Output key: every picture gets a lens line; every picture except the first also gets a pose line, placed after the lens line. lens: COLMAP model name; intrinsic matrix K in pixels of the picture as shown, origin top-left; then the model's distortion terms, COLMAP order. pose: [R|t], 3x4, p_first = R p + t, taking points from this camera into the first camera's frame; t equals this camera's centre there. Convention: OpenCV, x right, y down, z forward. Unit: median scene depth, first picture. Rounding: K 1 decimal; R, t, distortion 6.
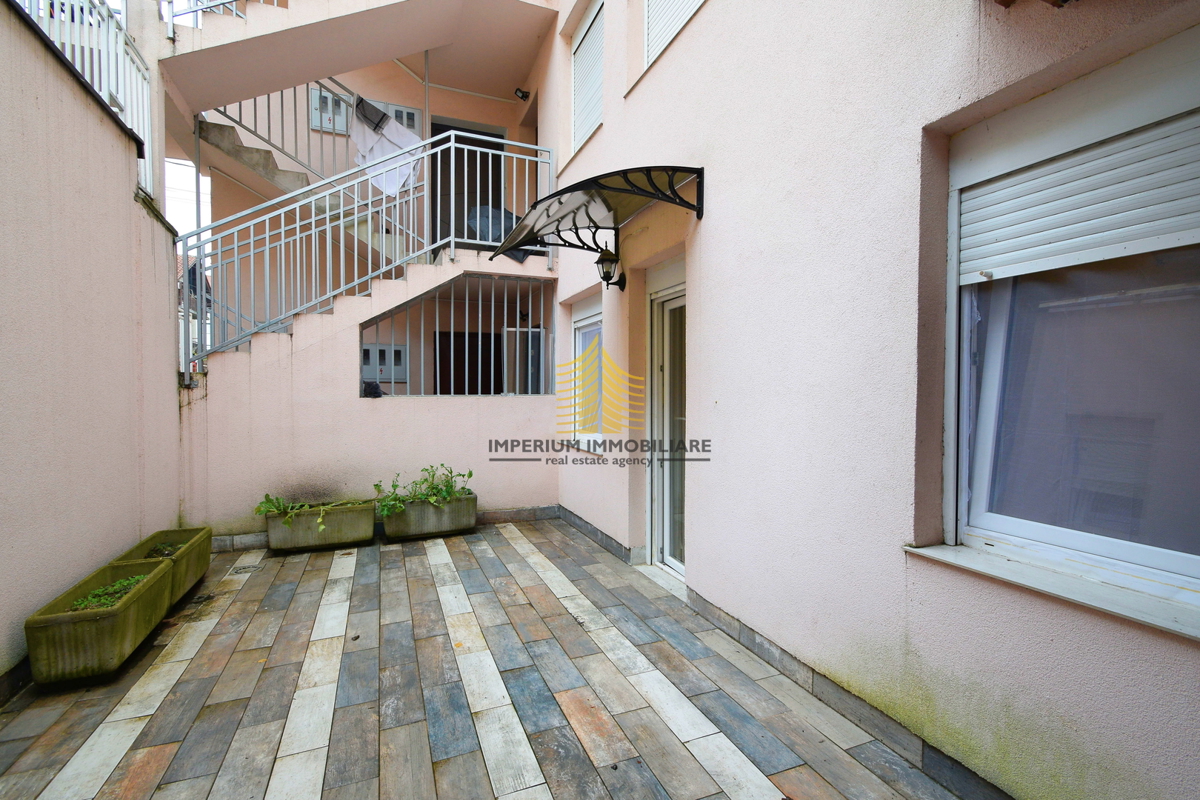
lens RADIAL K [[544.3, 0, 600.0], [0, 544.3, 400.0], [0, 0, 1]] dist [0.004648, -0.000906]
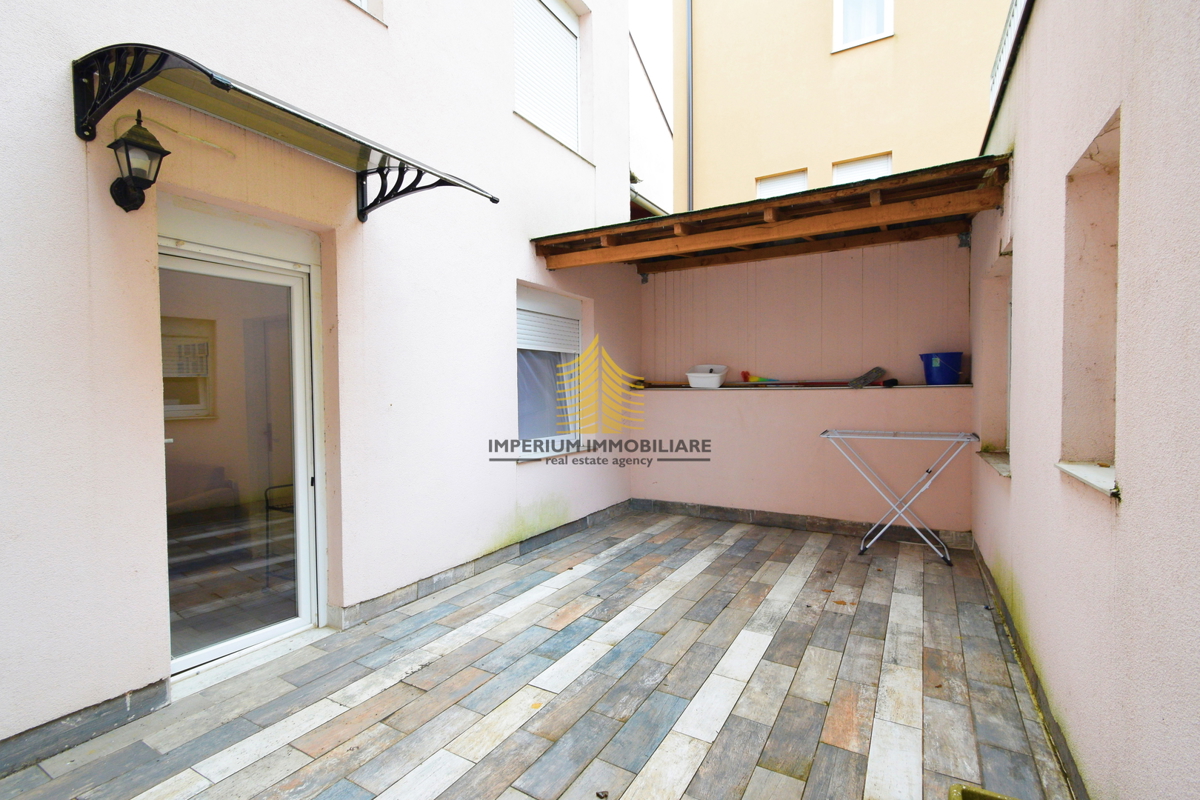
lens RADIAL K [[544.3, 0, 600.0], [0, 544.3, 400.0], [0, 0, 1]] dist [0.004648, -0.000906]
pose [[-0.608348, -0.012089, 0.793578, -1.059930], [0.022700, 0.999210, 0.032623, -0.037568], [-0.793345, 0.037861, -0.607593, 1.546447]]
